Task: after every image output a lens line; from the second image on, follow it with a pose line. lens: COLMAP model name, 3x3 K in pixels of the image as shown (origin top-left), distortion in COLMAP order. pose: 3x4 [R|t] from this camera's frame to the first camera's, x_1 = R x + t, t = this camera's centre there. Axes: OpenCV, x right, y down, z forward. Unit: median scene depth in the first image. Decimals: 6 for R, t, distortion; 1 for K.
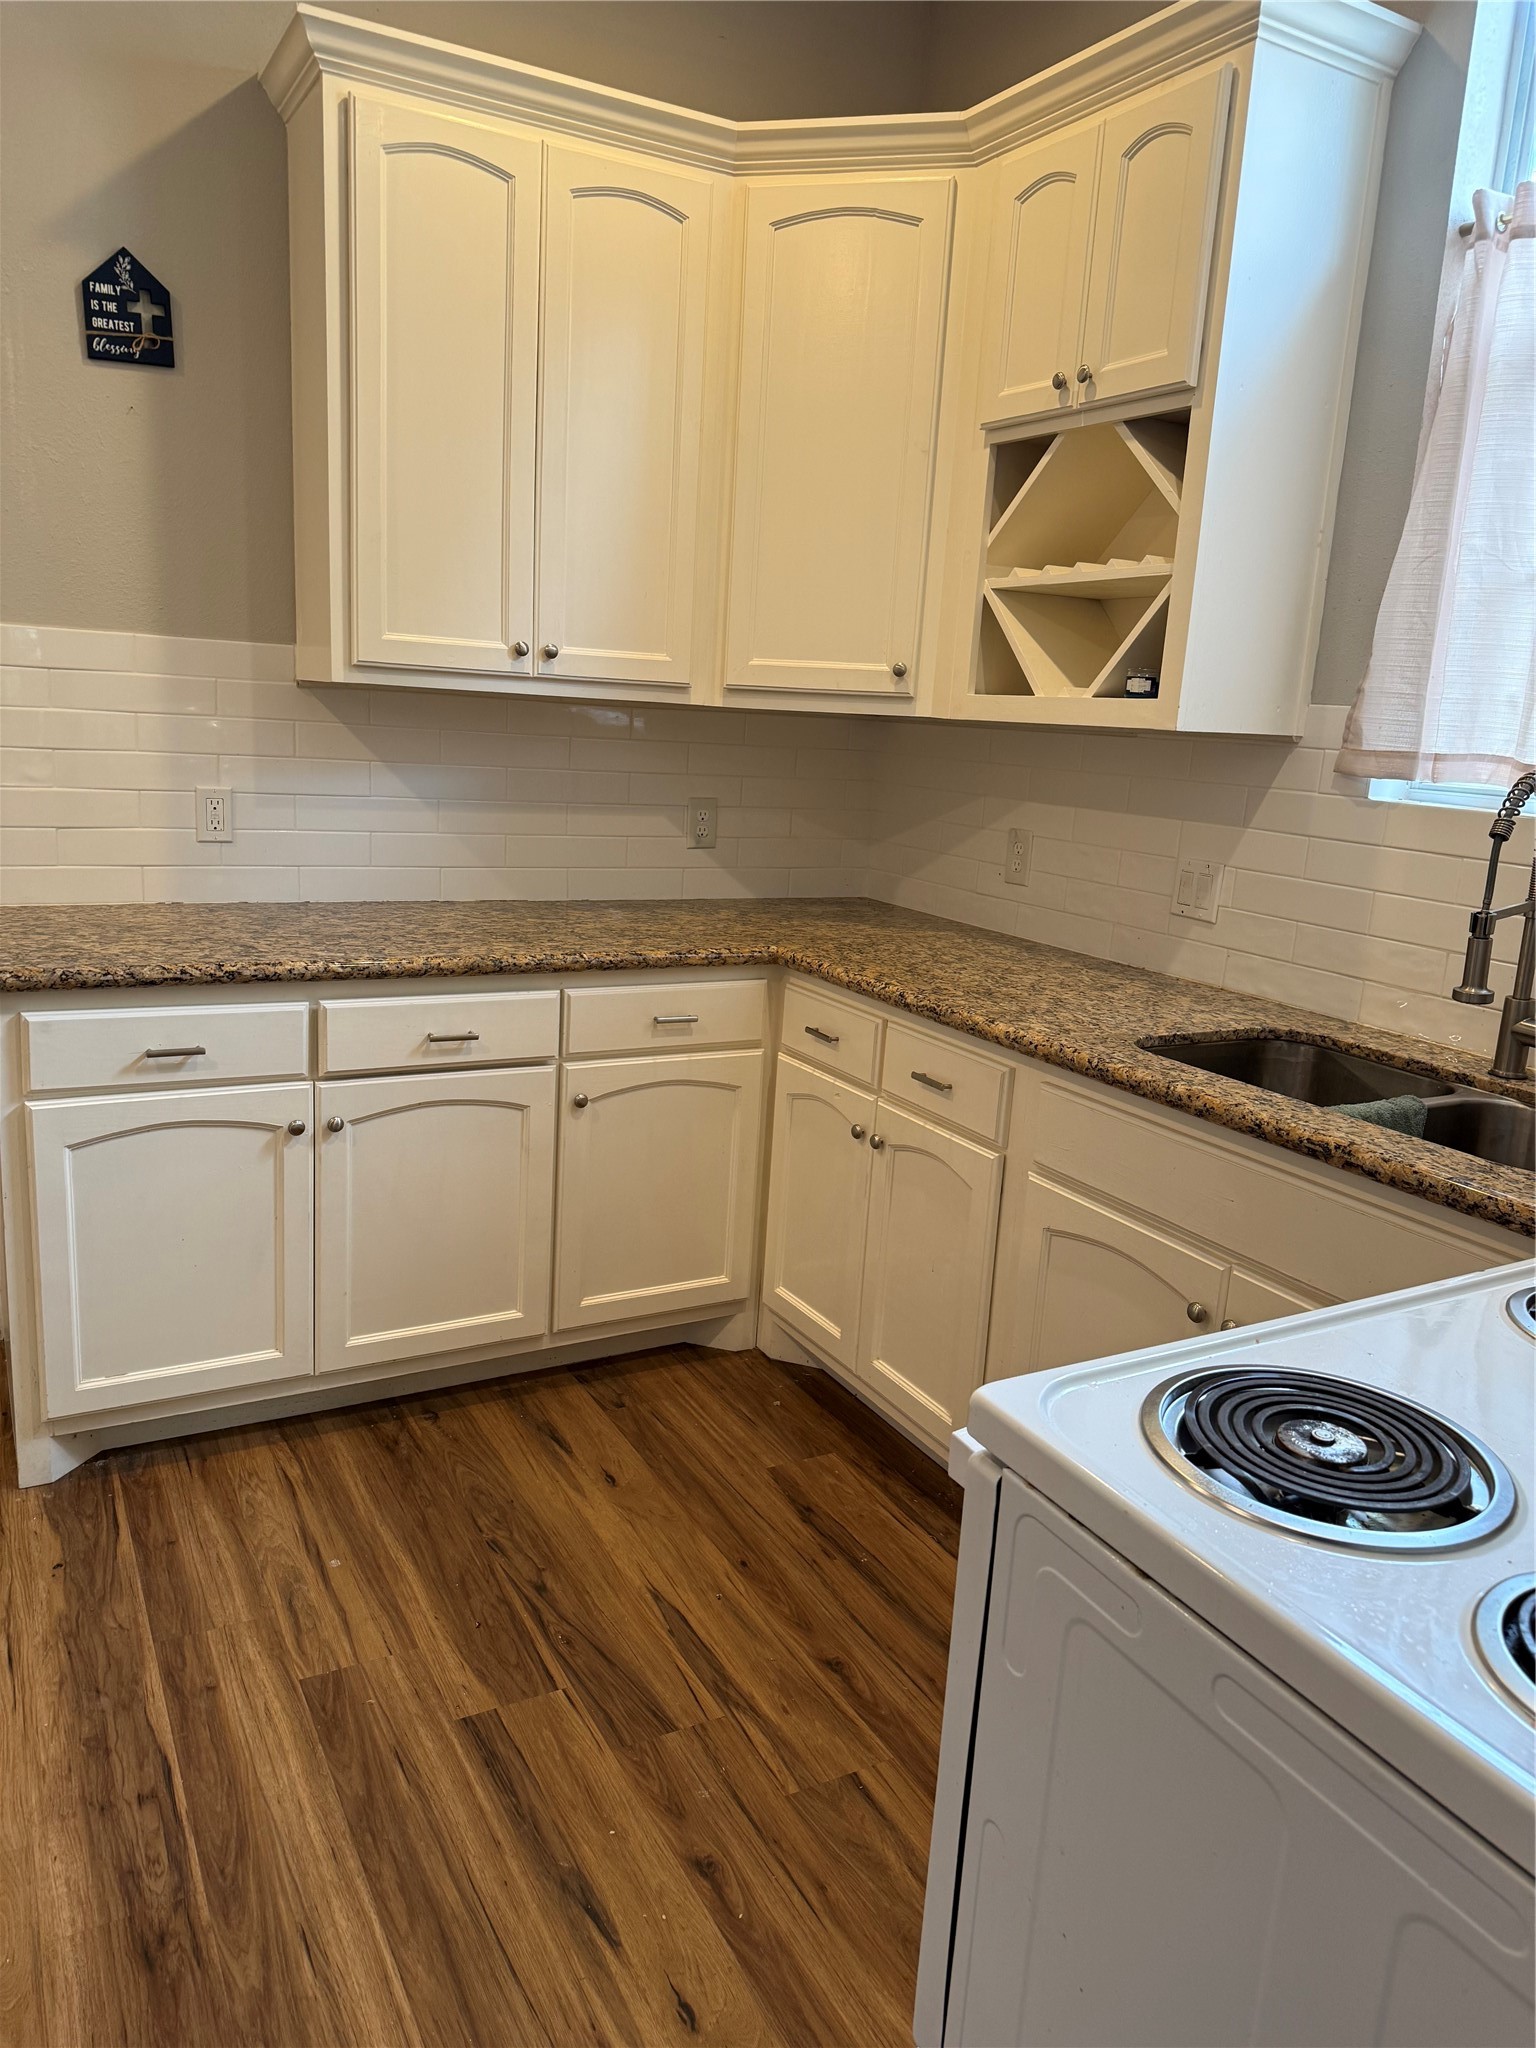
lens RADIAL K [[1460.0, 0, 761.5], [0, 1460.0, 1019.0], [0, 0, 1]] dist [0.017357, -0.012525]
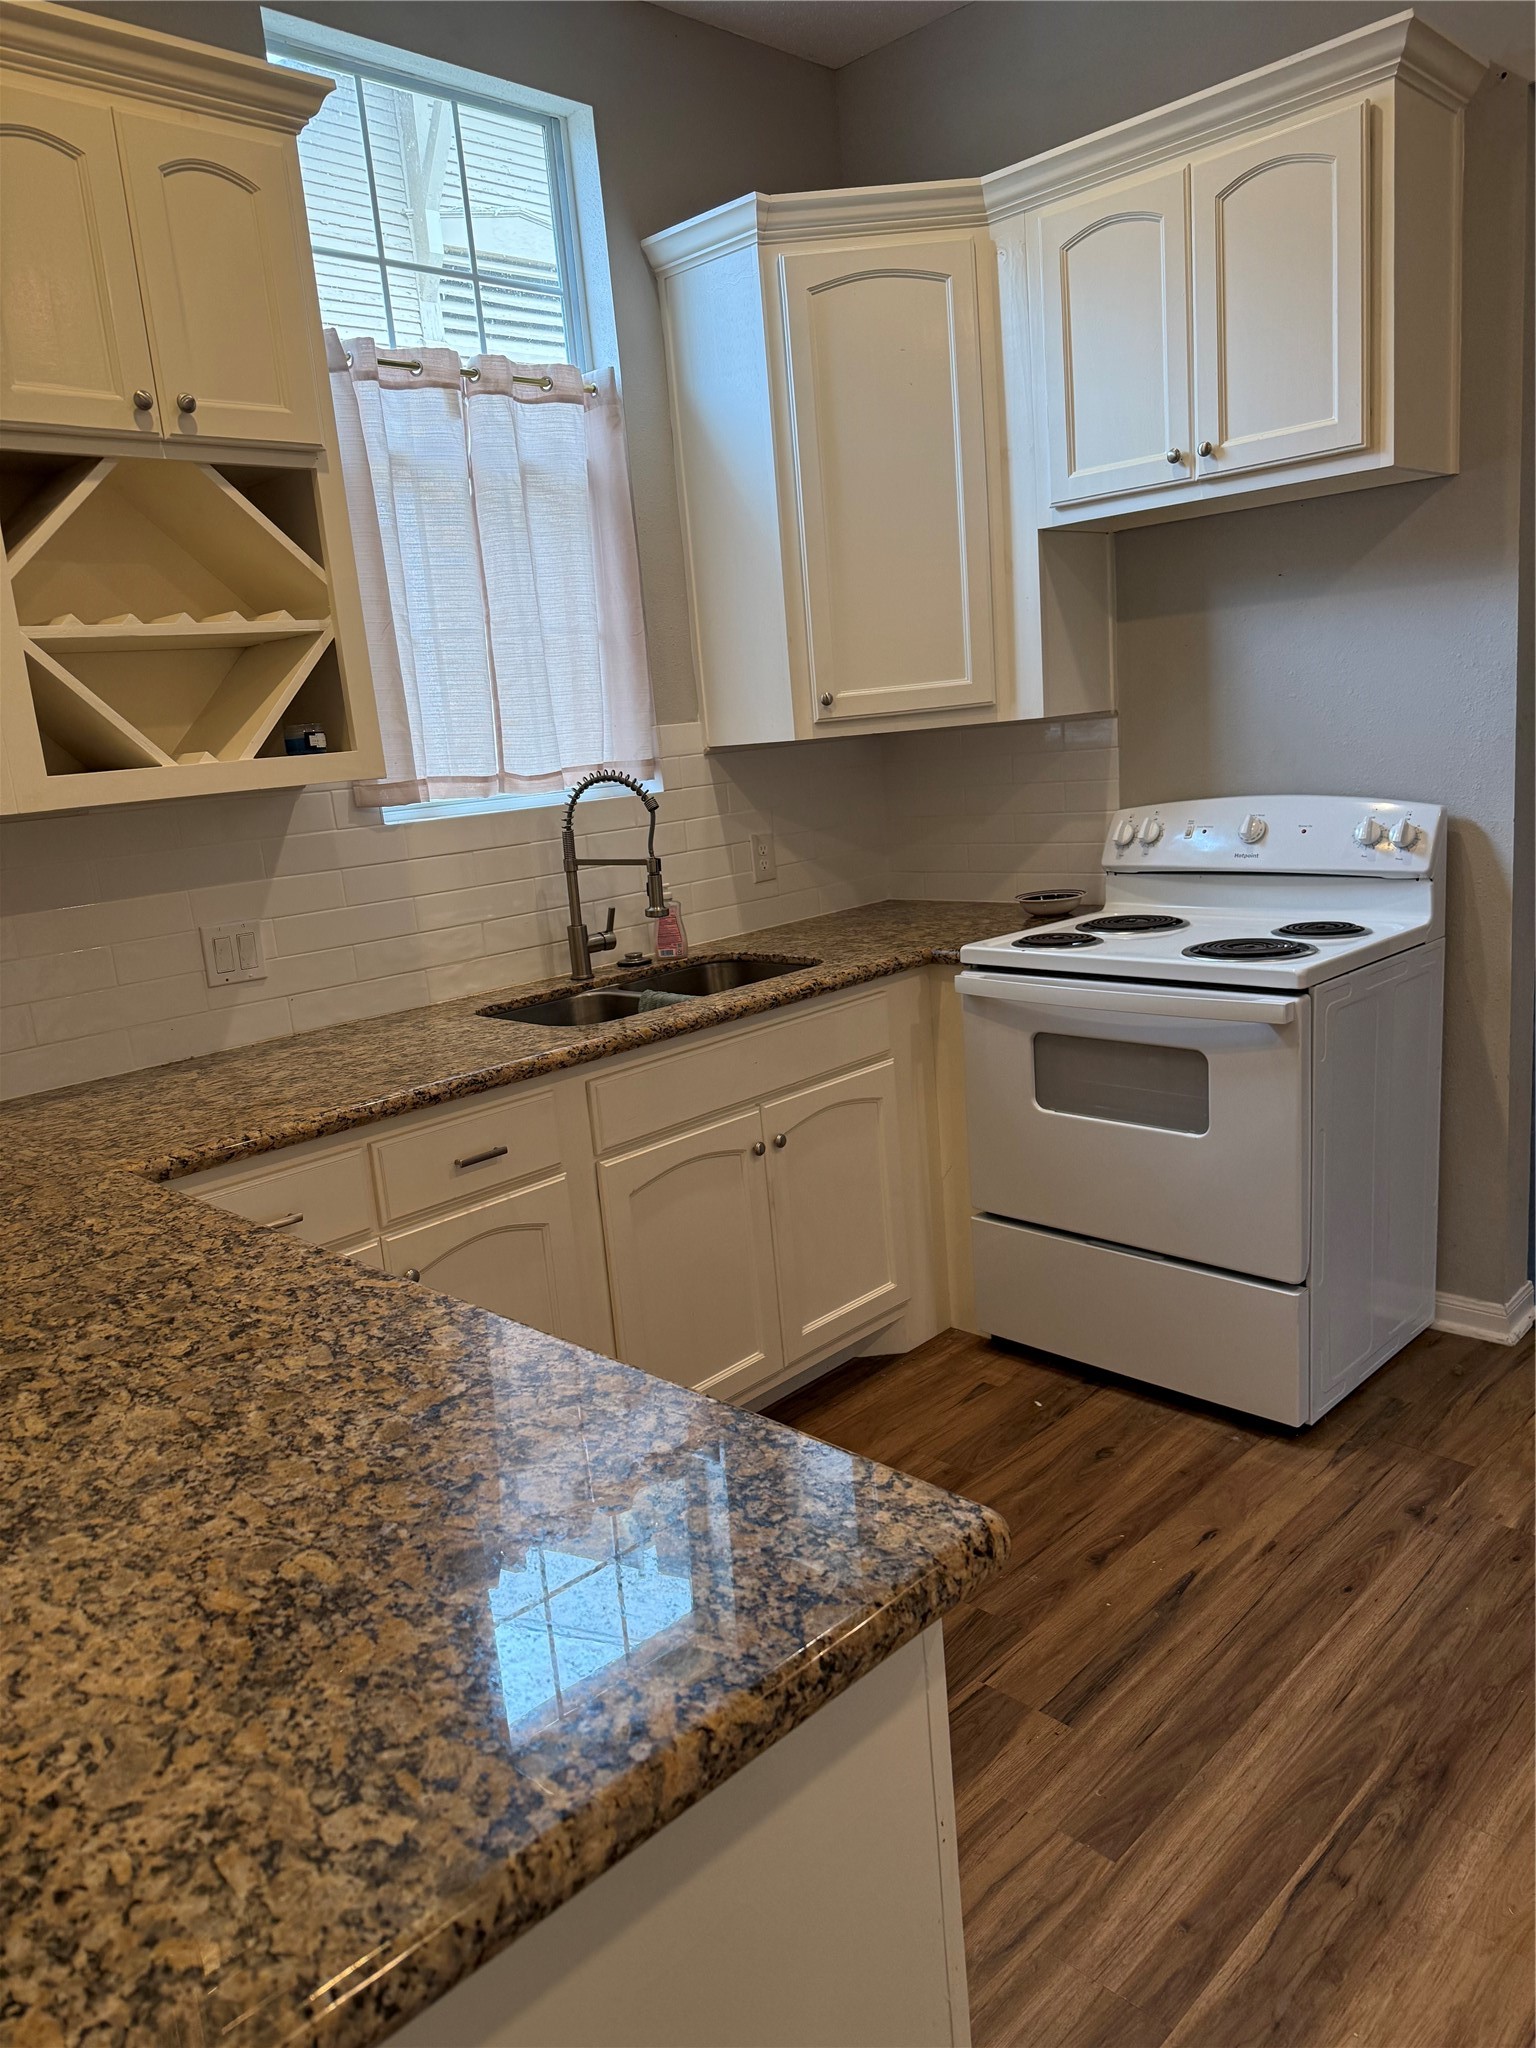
lens RADIAL K [[1460.0, 0, 761.5], [0, 1460.0, 1019.0], [0, 0, 1]] dist [0.017357, -0.012525]
pose [[-0.285467, -0.218624, 0.933120, -0.973290], [0.275130, 0.913958, 0.298304, -0.330403], [-0.918048, 0.341885, -0.200755, 1.213085]]
